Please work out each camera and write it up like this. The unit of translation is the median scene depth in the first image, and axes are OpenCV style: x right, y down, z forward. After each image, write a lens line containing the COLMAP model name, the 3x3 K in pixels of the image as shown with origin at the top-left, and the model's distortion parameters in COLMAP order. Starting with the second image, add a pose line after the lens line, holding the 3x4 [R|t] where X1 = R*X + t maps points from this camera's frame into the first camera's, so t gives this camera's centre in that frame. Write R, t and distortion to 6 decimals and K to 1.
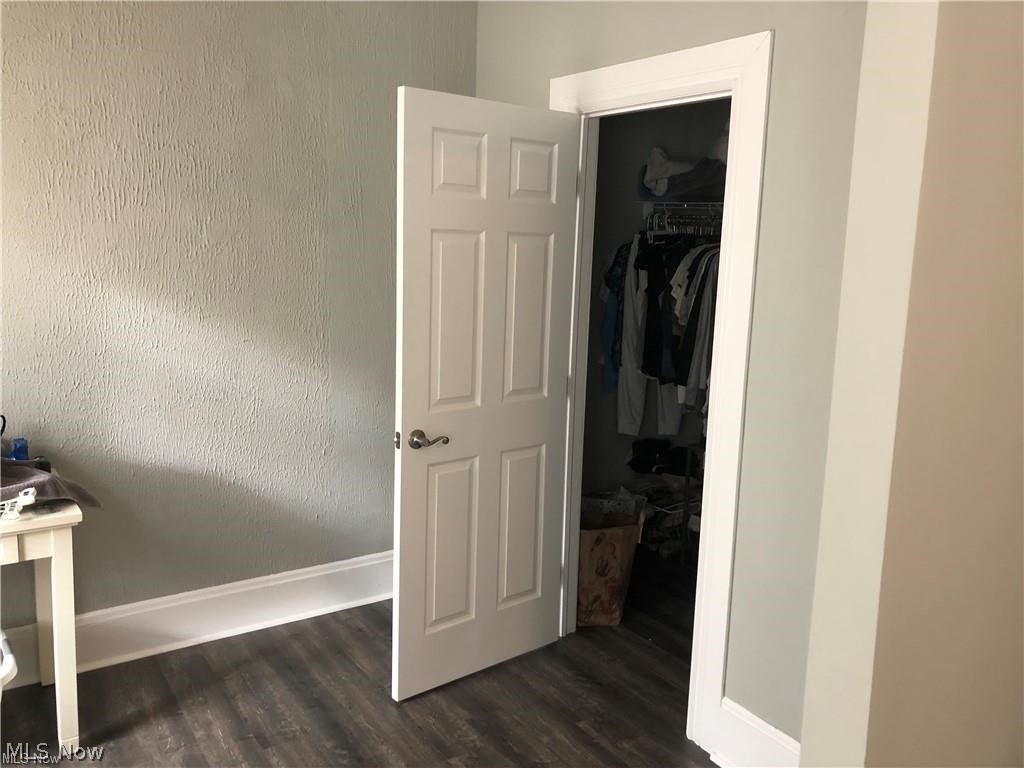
lens RADIAL K [[829.8, 0, 512.0], [0, 829.8, 384.0], [0, 0, 1]] dist [-0.073692, -0.004192]
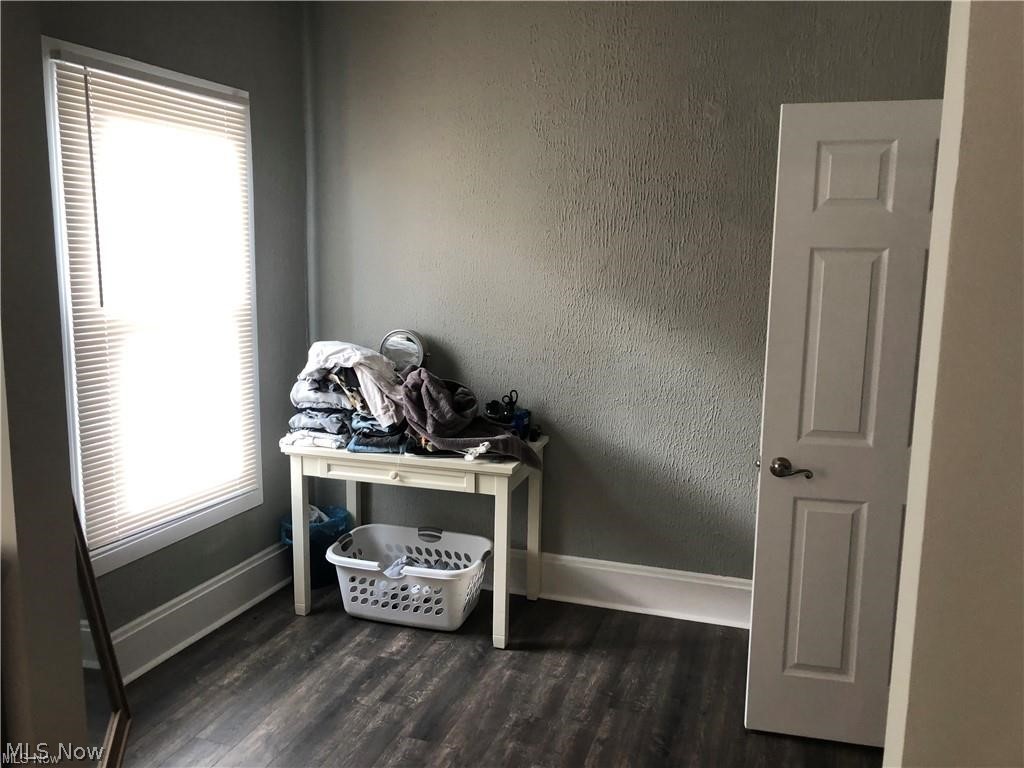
lens RADIAL K [[858.6, 0, 512.0], [0, 858.6, 384.0], [0, 0, 1]] dist [0.001066, -0.248675]
pose [[0.525533, 0.106806, -0.844042, 0.549448], [-0.120466, 0.991435, 0.050451, -0.041360], [0.842201, 0.075164, 0.533898, 0.199904]]
